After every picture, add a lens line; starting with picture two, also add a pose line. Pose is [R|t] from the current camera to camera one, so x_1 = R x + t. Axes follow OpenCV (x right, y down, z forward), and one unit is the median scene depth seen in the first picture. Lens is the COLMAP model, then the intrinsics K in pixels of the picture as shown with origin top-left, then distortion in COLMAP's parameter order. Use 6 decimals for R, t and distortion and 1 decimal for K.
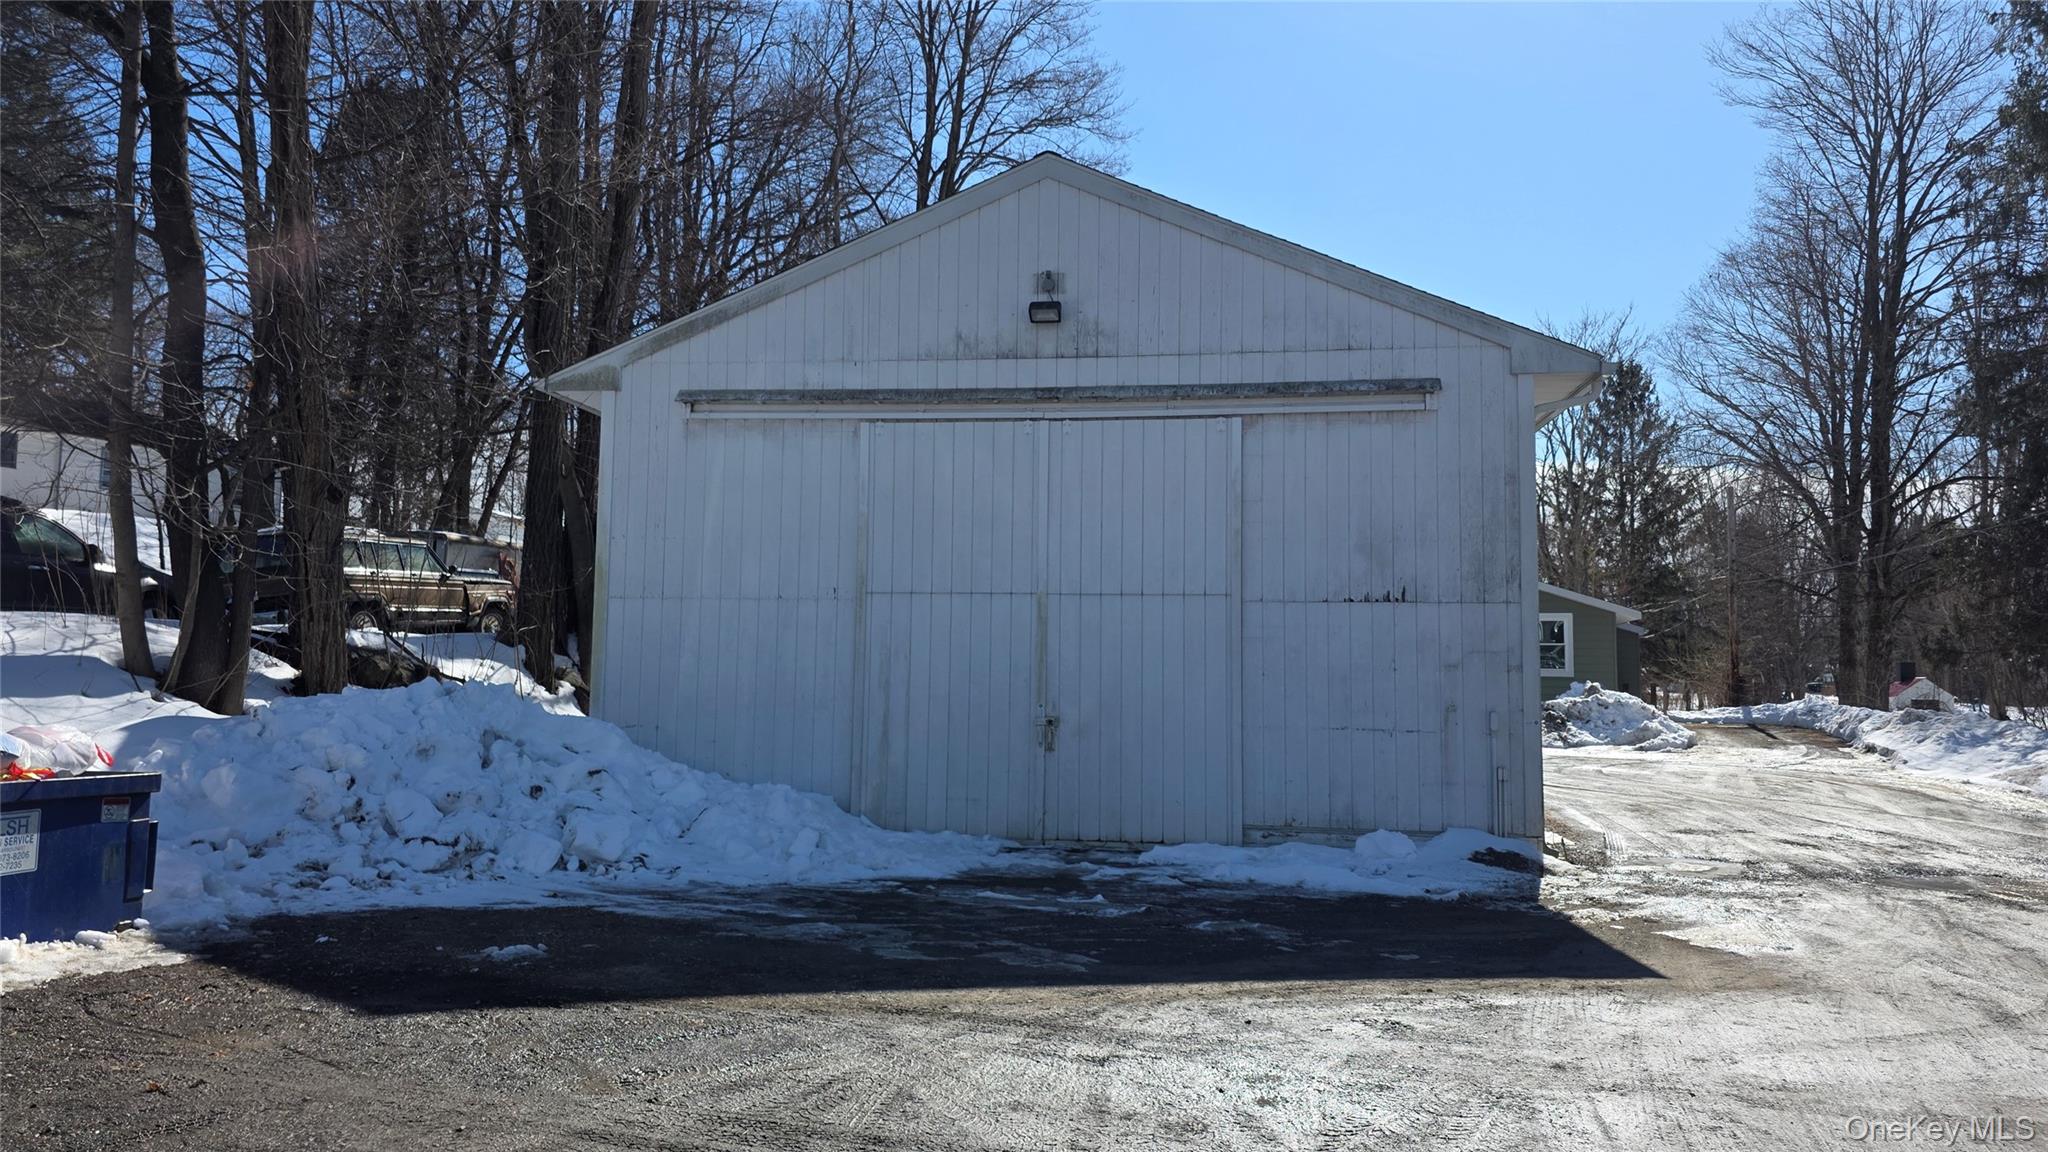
lens RADIAL K [[1384.5, 0, 1021.0], [0, 1384.5, 572.8], [0, 0, 1]] dist [0.050230, -0.023206]
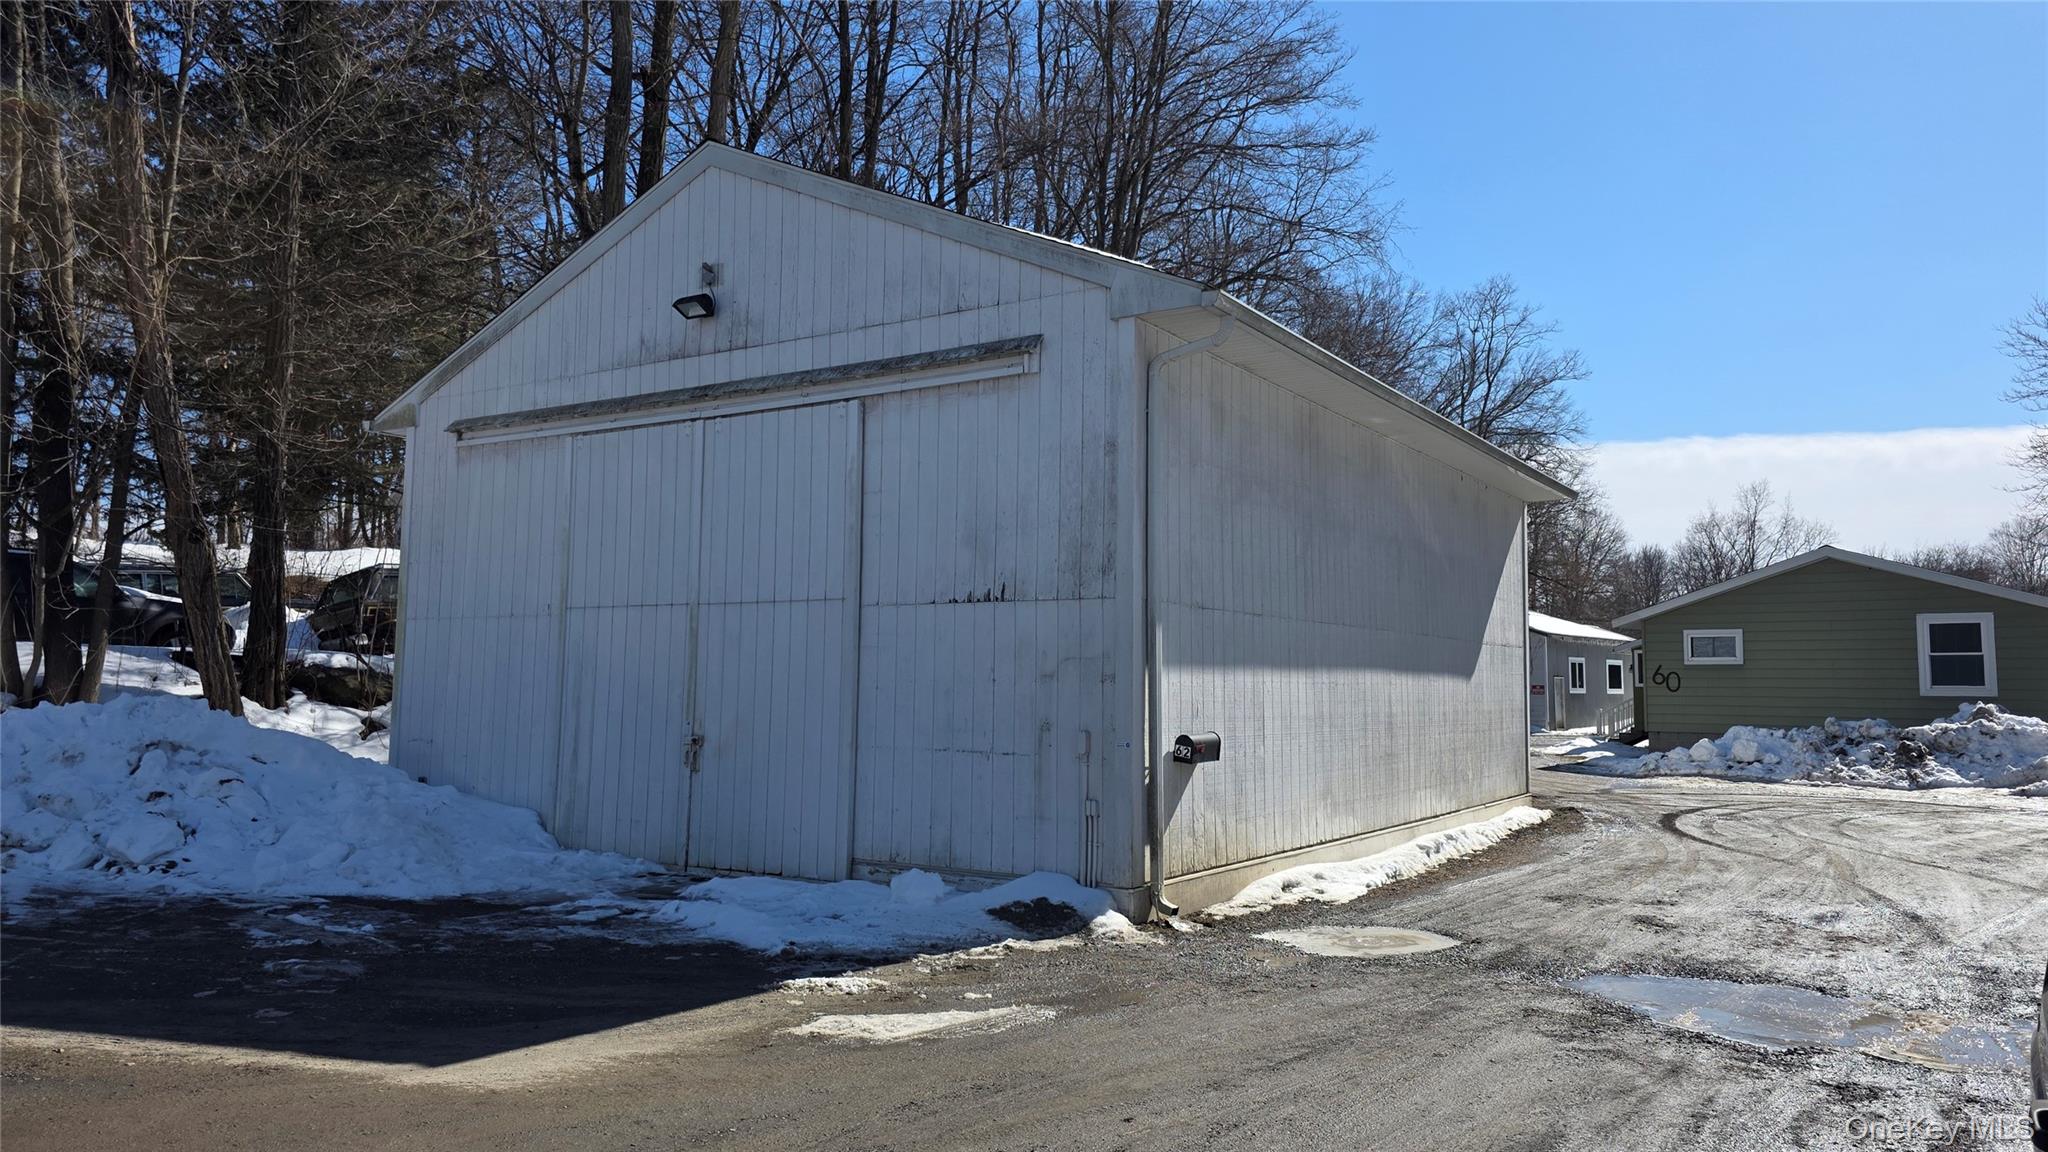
lens RADIAL K [[1384.5, 0, 1029.4], [0, 1384.5, 576.4], [0, 0, 1]] dist [0.050230, -0.023206]
pose [[0.911529, -0.036504, -0.409612, 0.610666], [0.030918, 0.999317, -0.020255, 0.022640], [0.410072, 0.005798, 0.912035, 0.227219]]
